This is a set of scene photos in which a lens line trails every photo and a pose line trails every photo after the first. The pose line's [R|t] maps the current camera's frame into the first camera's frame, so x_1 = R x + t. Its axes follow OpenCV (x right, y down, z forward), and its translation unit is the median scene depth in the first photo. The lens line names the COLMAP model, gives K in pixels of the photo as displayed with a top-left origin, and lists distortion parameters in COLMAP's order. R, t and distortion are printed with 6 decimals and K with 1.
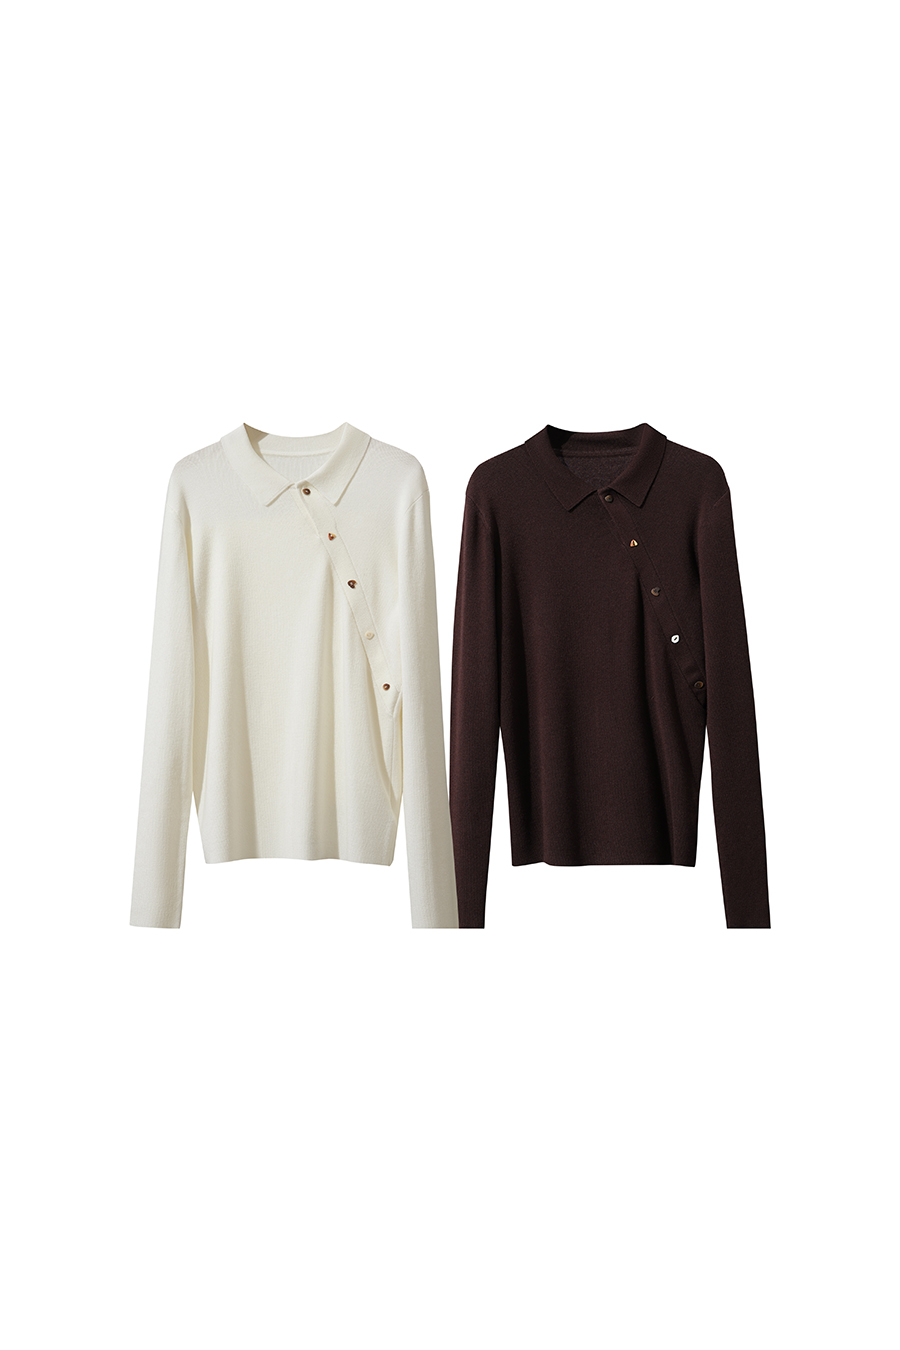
lens RADIAL K [[1565.2, 0, 446.8], [0, 1565.2, 671.6], [0, 0, 1]] dist [-0.071905, 0.000000]
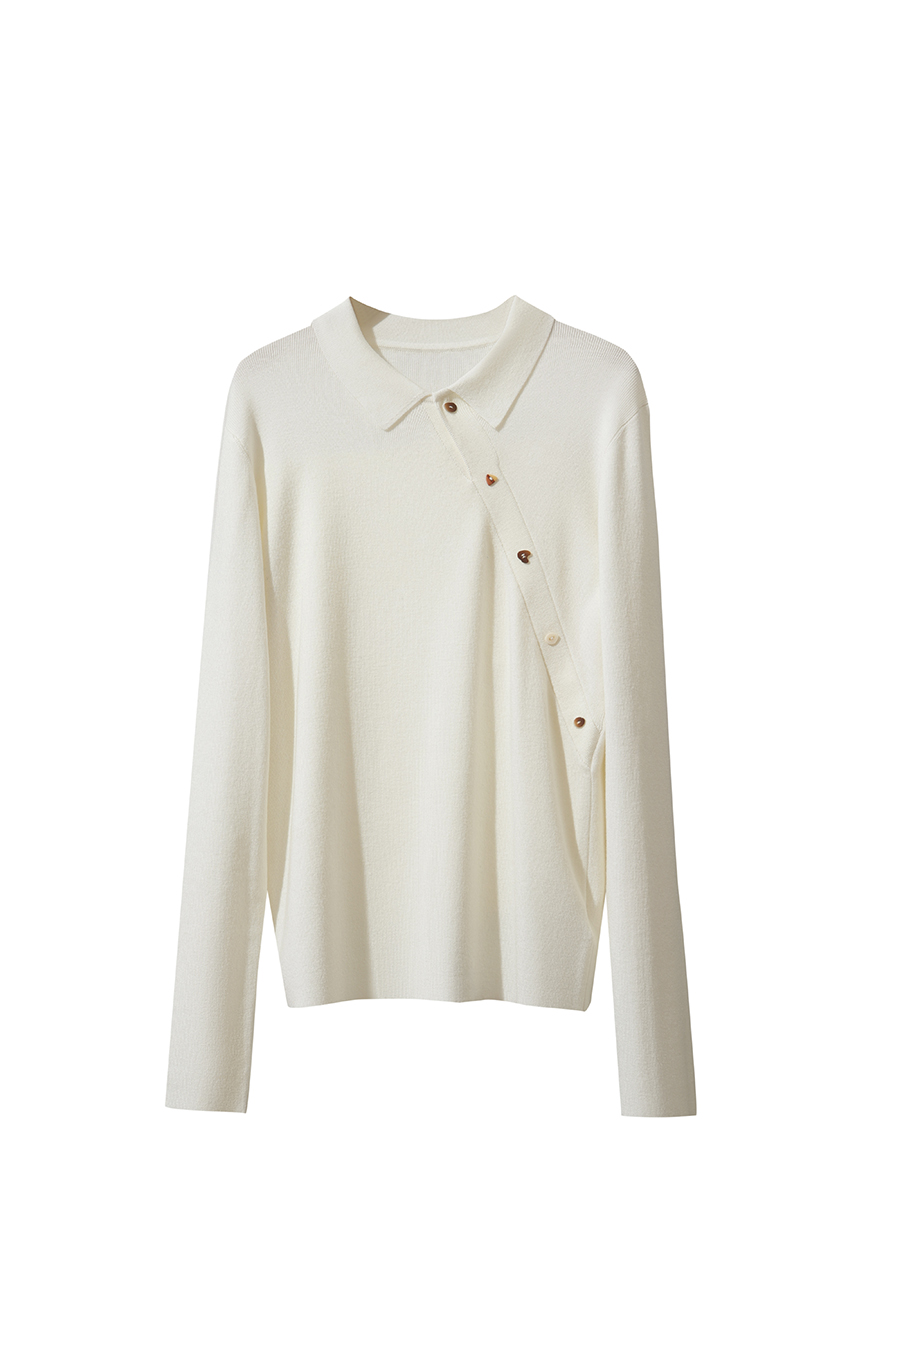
lens RADIAL K [[1726.1, 0, 447.5], [0, 1726.1, 672.5], [0, 0, 1]] dist [0.022880, 0.000000]
pose [[0.994426, -0.000345, -0.105438, -0.018950], [-0.000558, 0.999963, -0.008528, -0.004161], [0.105437, 0.008539, 0.994389, 0.320528]]
